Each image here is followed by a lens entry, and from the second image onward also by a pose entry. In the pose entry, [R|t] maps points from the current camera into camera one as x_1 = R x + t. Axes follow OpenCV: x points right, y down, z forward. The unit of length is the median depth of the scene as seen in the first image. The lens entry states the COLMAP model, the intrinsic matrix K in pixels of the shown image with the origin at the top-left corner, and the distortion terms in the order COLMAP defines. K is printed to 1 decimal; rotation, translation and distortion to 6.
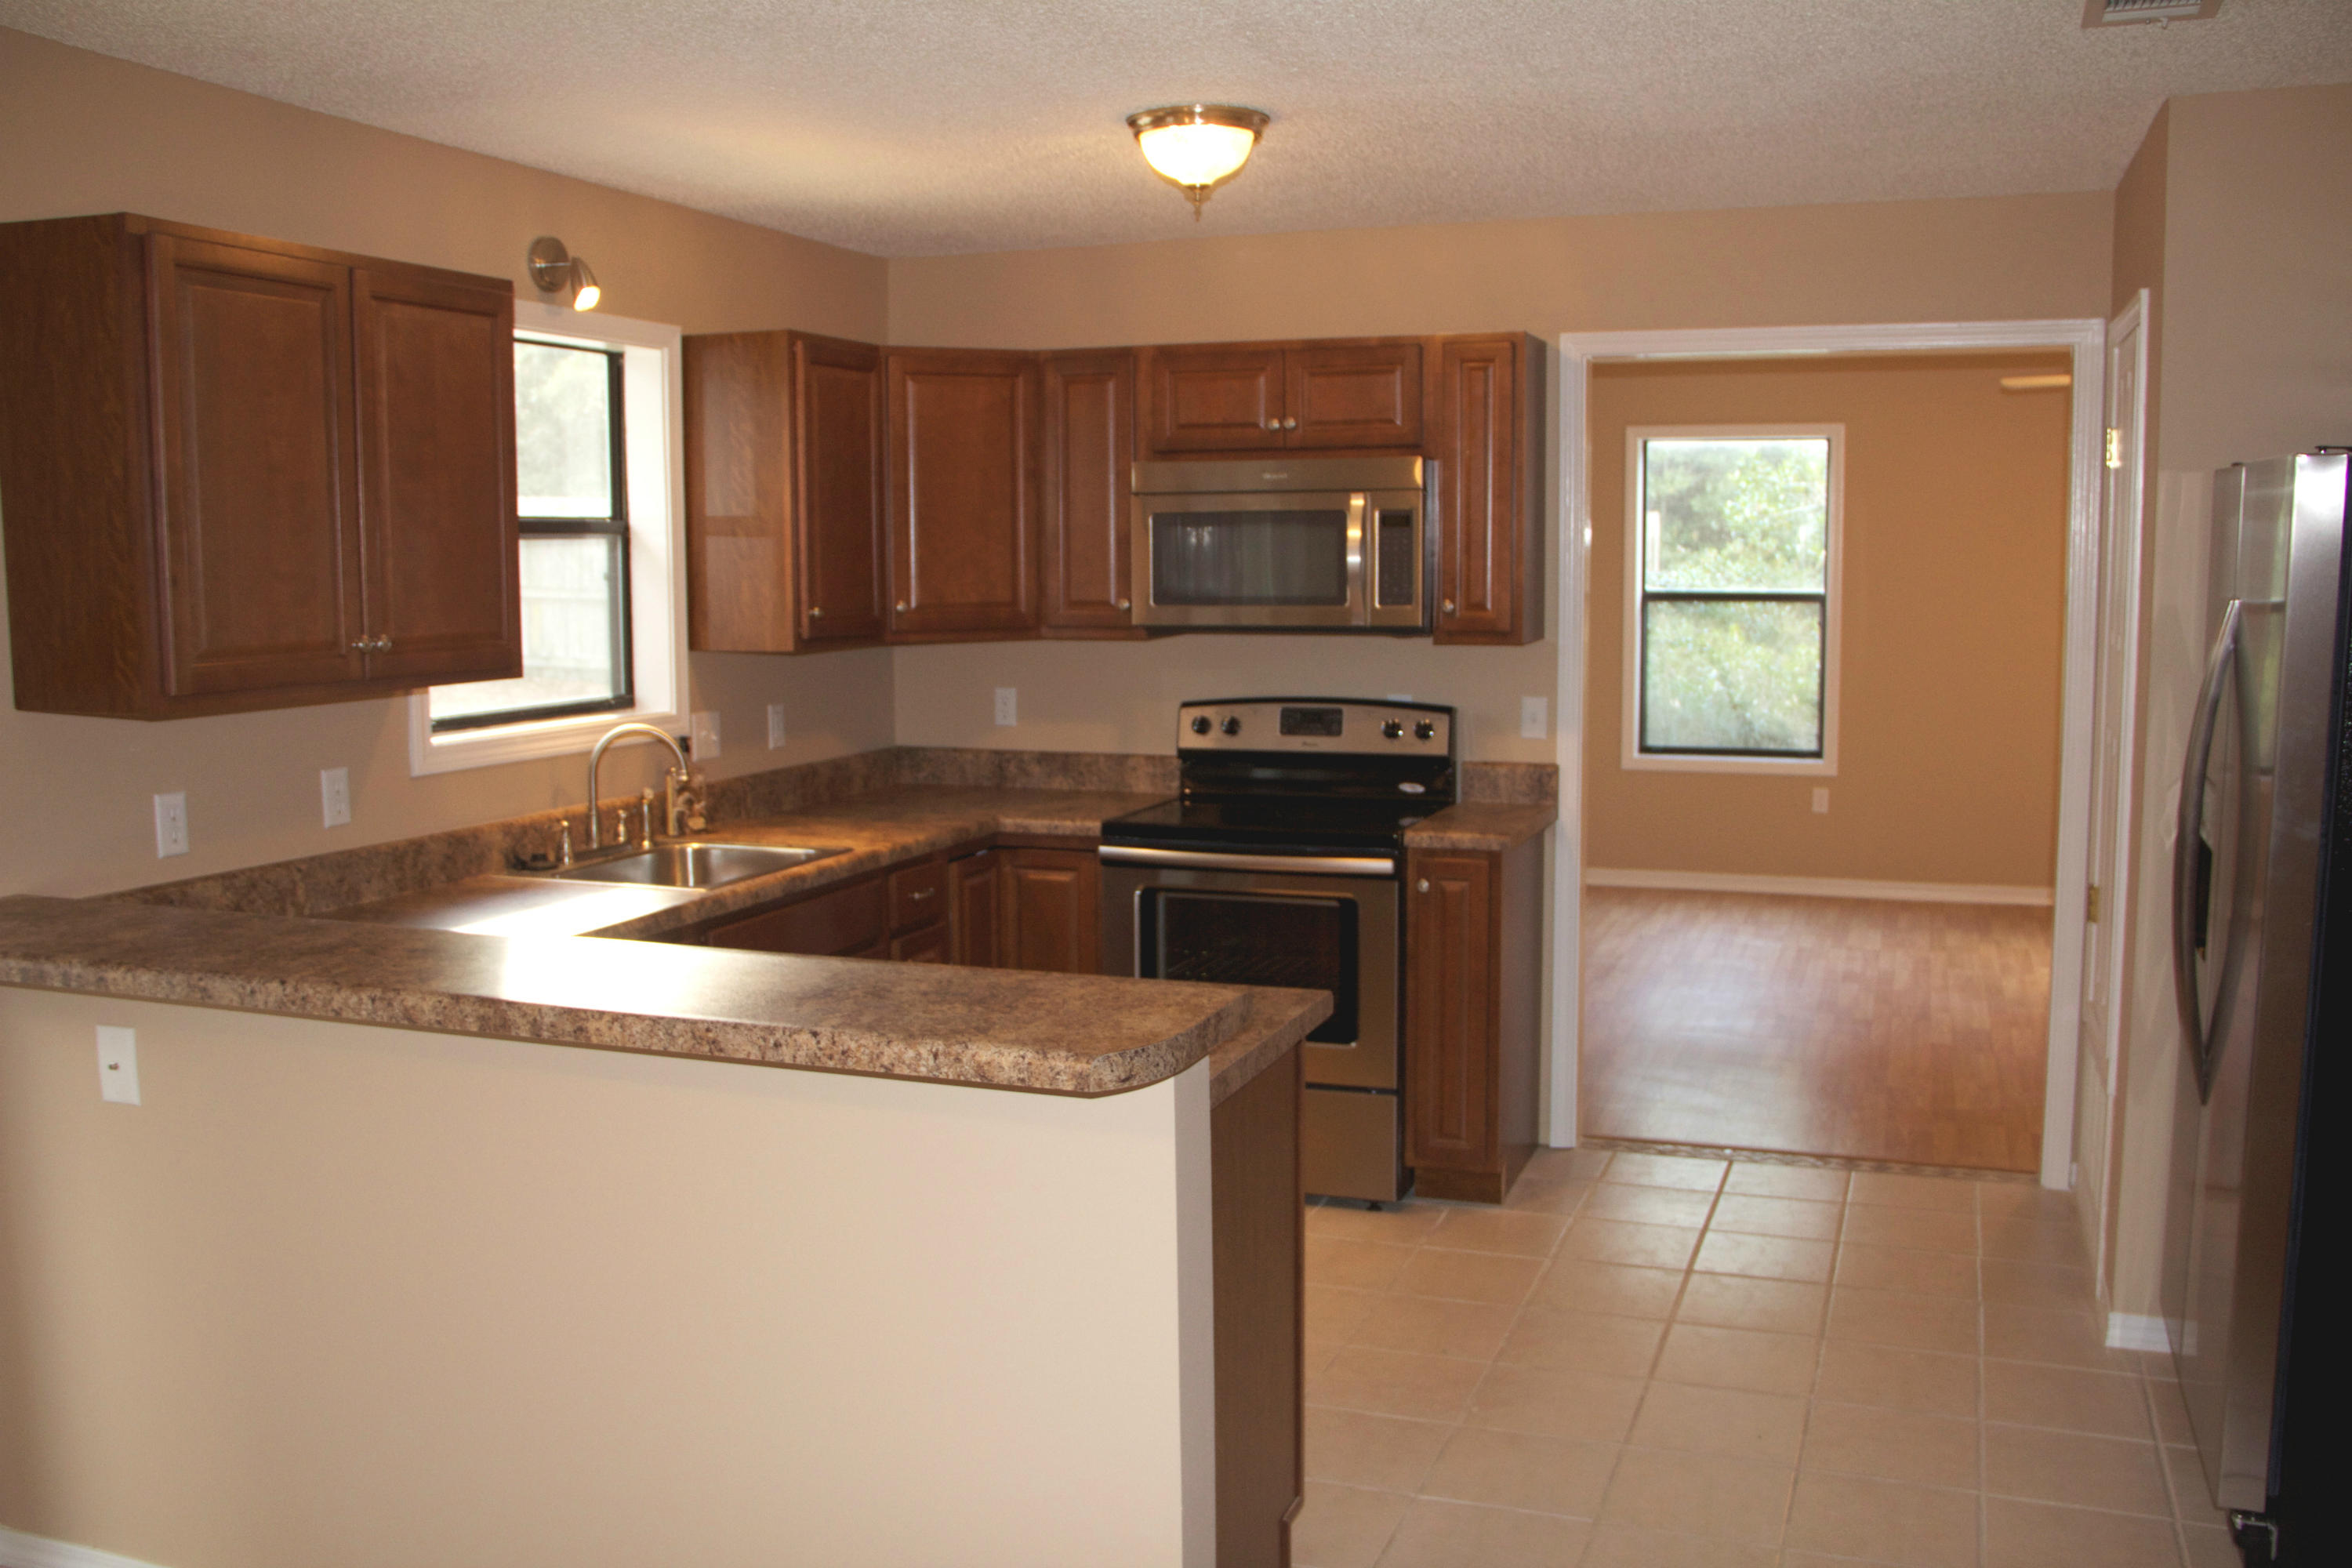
lens RADIAL K [[2015.6, 0, 1172.5], [0, 2015.6, 750.7], [0, 0, 1]] dist [-0.155488, 0.144696]
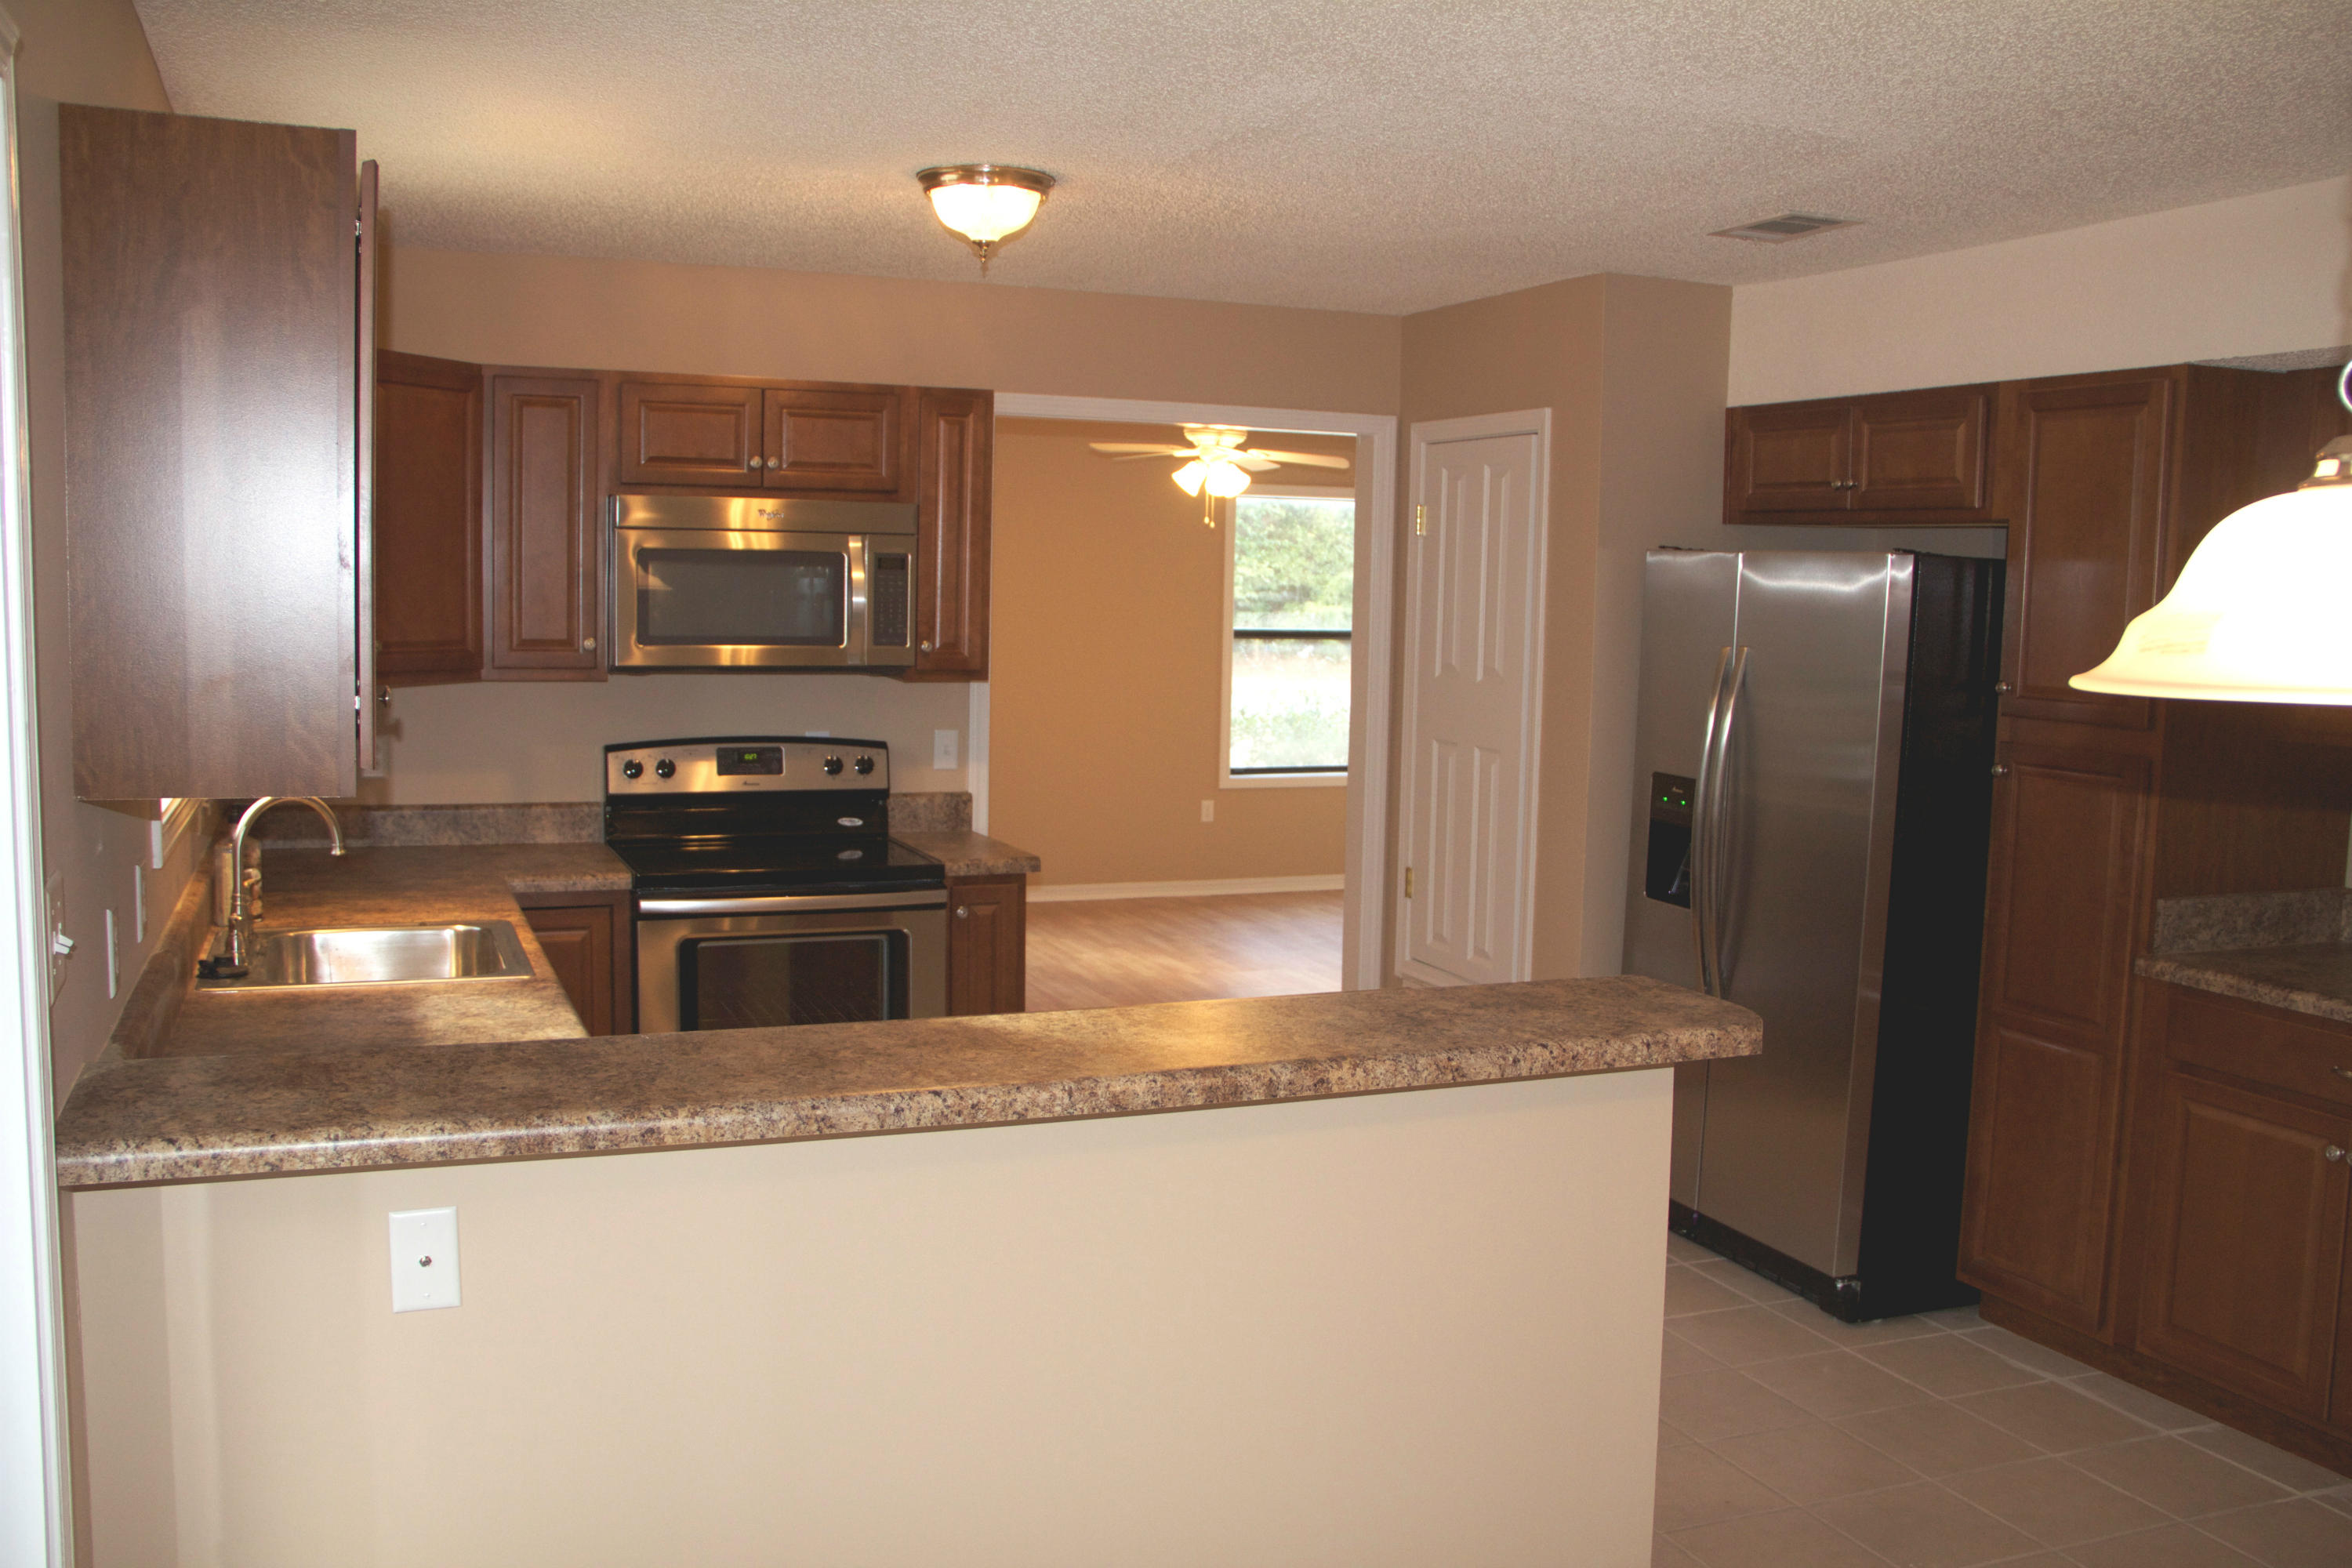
lens RADIAL K [[2015.6, 0, 1172.5], [0, 2015.6, 750.7], [0, 0, 1]] dist [-0.155488, 0.144696]
pose [[0.746936, -0.031666, 0.664142, -0.461504], [0.039900, 0.999200, 0.002767, -0.014845], [-0.663698, 0.024432, 0.747602, 0.128814]]
